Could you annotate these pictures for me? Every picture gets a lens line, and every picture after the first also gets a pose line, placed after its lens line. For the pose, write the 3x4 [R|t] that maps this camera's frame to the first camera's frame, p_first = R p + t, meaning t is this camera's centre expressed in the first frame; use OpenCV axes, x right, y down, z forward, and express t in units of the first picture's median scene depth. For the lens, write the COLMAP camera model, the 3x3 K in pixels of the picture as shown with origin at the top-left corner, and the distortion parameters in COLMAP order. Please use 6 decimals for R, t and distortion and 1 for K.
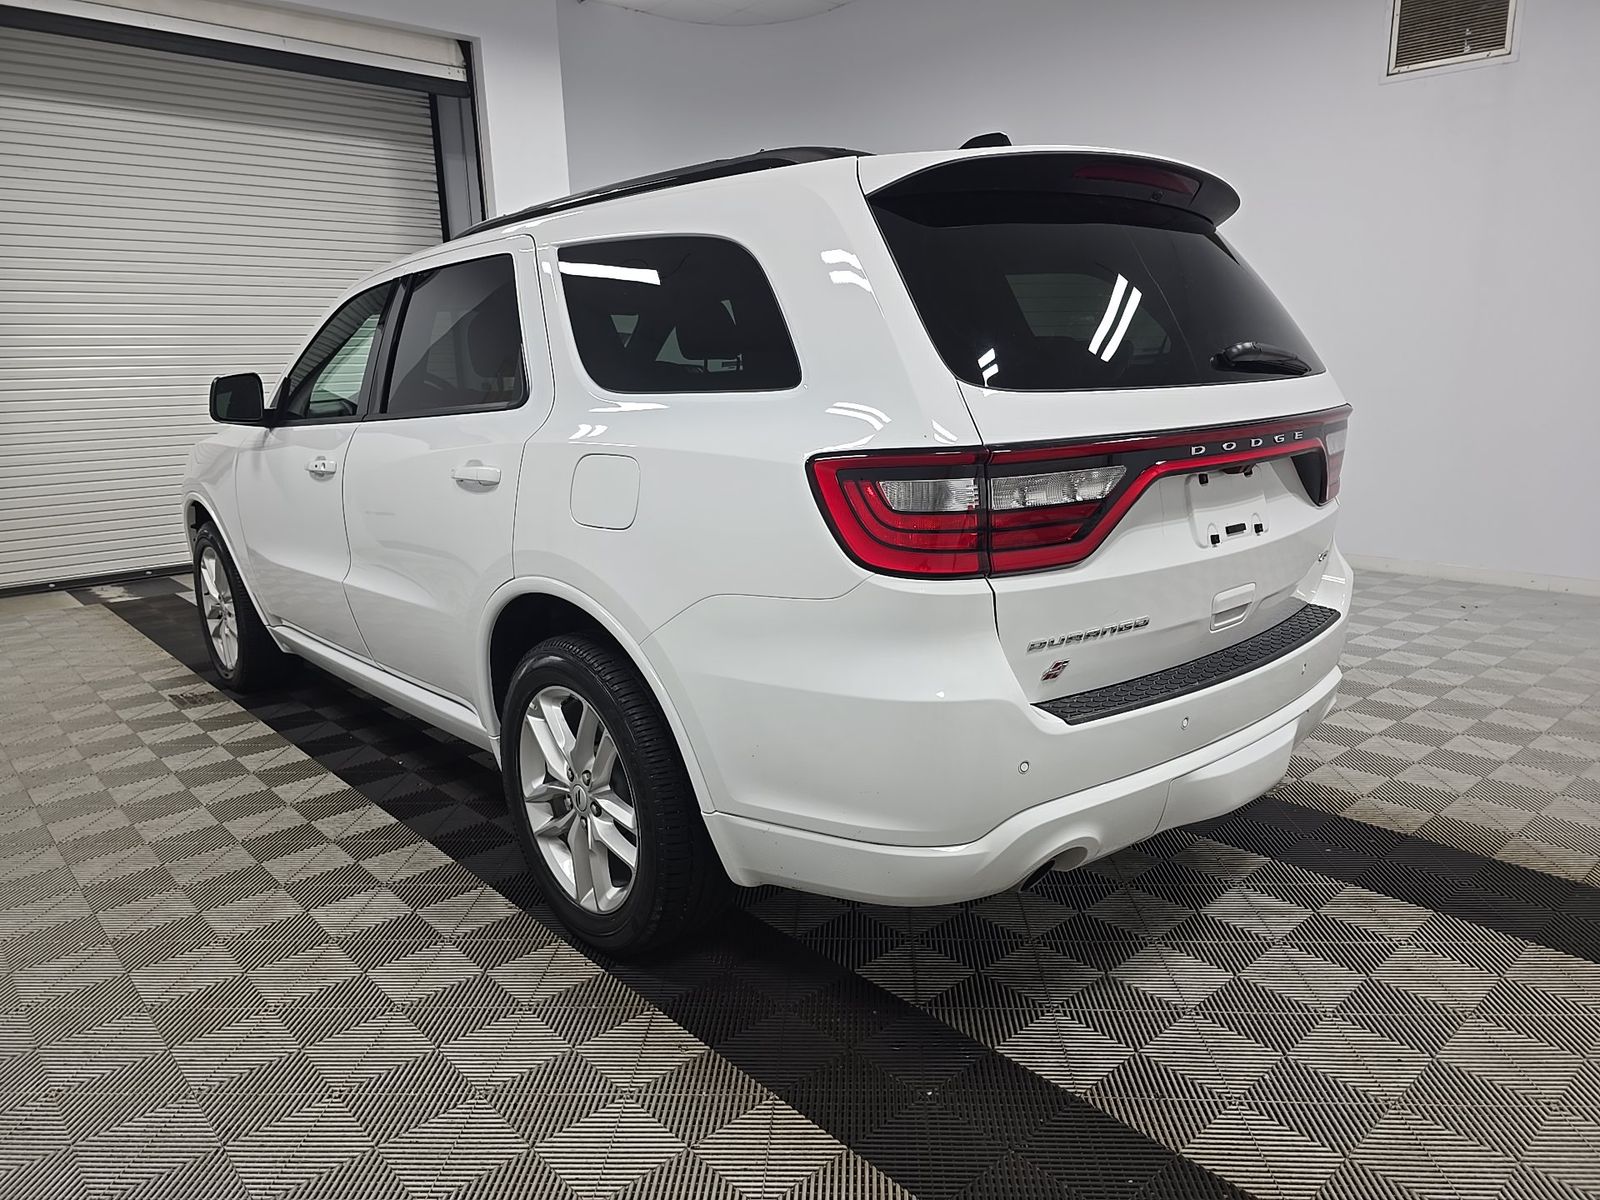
lens RADIAL K [[1117.1, 0, 812.6], [0, 1117.1, 614.2], [0, 0, 1]] dist [0.021436, 0.003366]
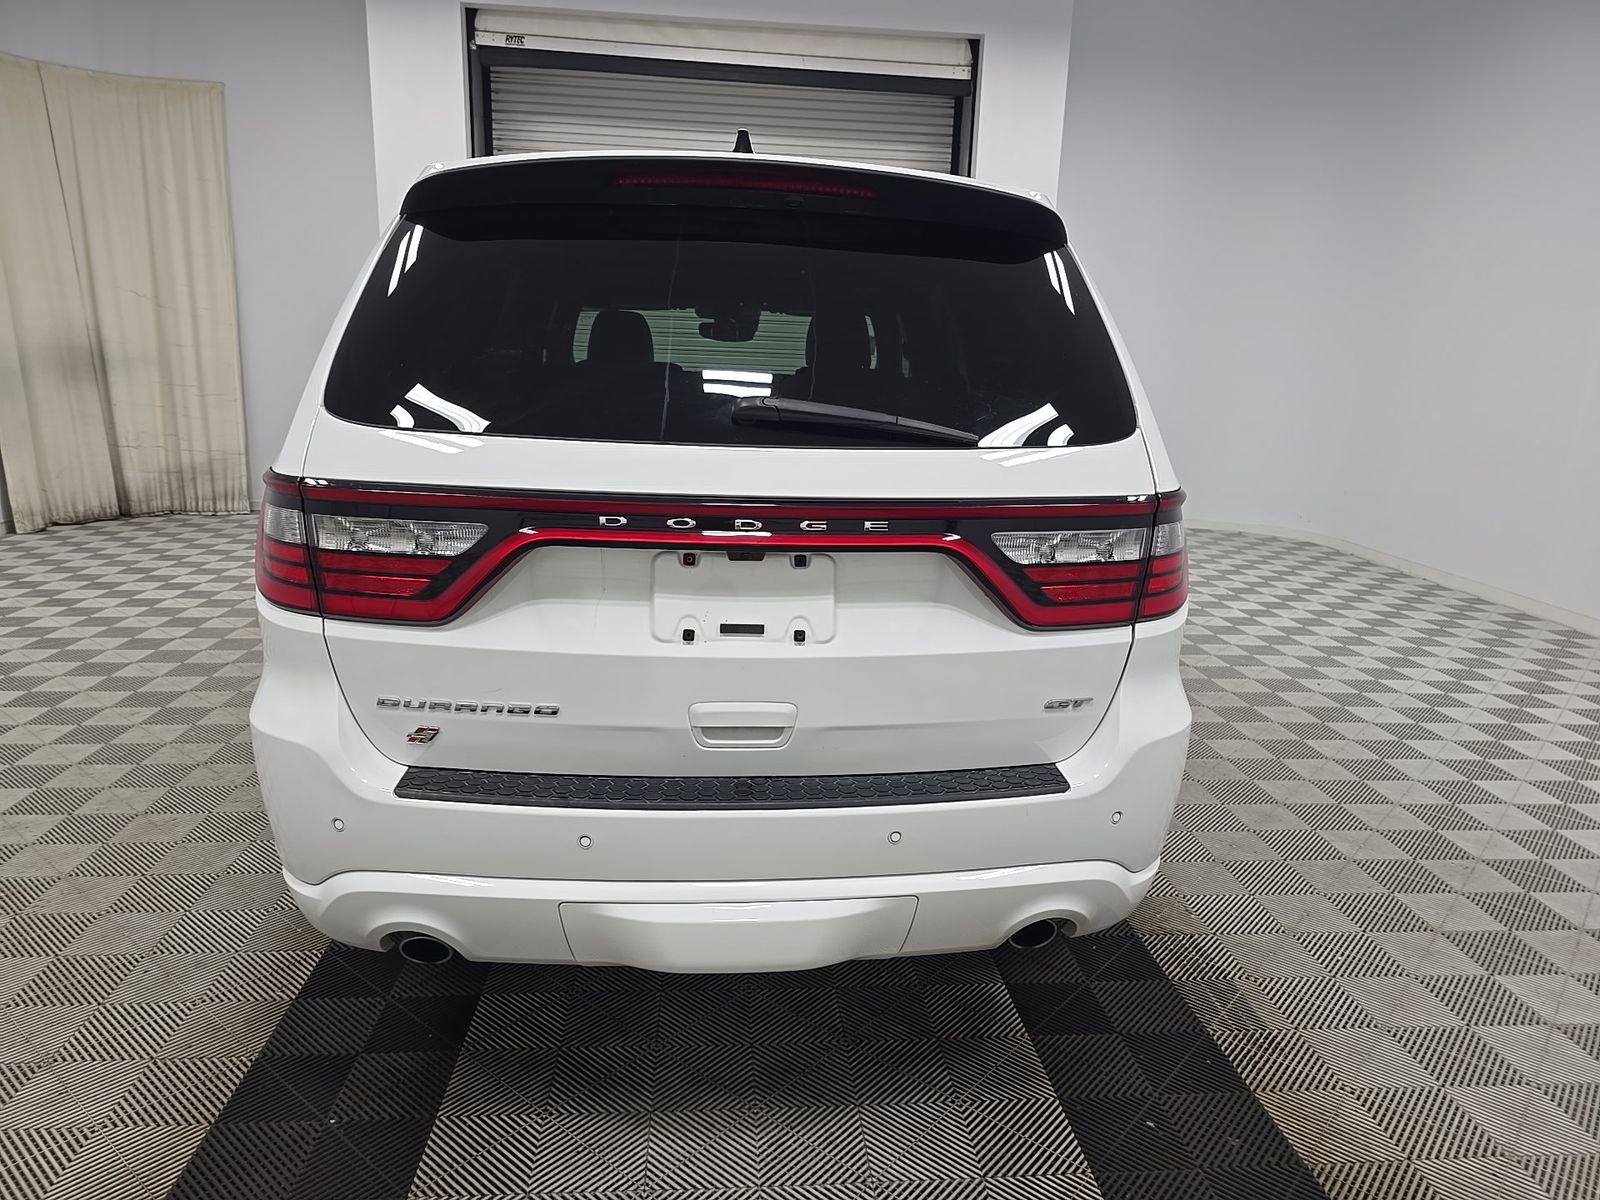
lens RADIAL K [[1117.1, 0, 801.2], [0, 1117.1, 594.8], [0, 0, 1]] dist [0.021436, 0.003366]
pose [[0.800779, 0.184644, -0.569788, 0.885316], [-0.186323, 0.980891, 0.056008, -0.156966], [0.569242, 0.061315, 0.819881, 0.387977]]
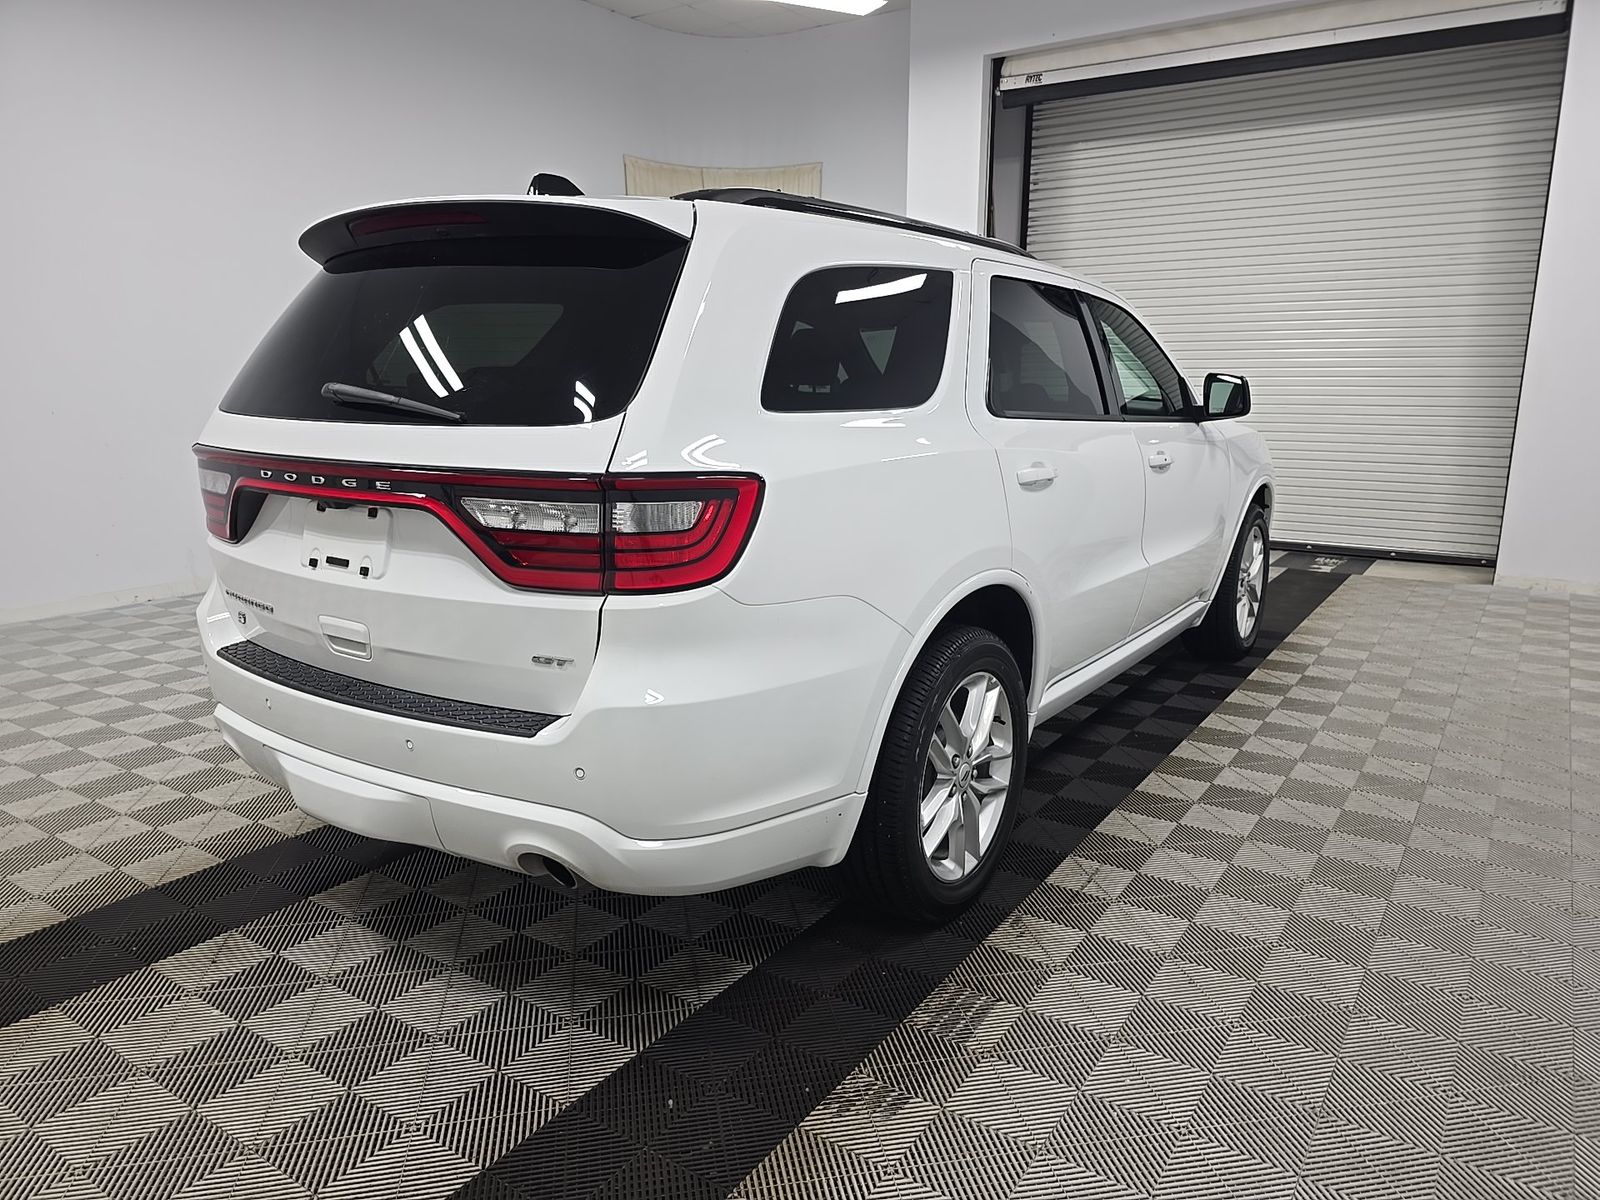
lens RADIAL K [[1117.1, 0, 803.7], [0, 1117.1, 600.5], [0, 0, 1]] dist [0.021436, 0.003366]
pose [[0.238012, 0.230093, -0.943614, 1.517068], [-0.221478, 0.958795, 0.177931, -0.332477], [0.945673, 0.166640, 0.279165, 1.162188]]
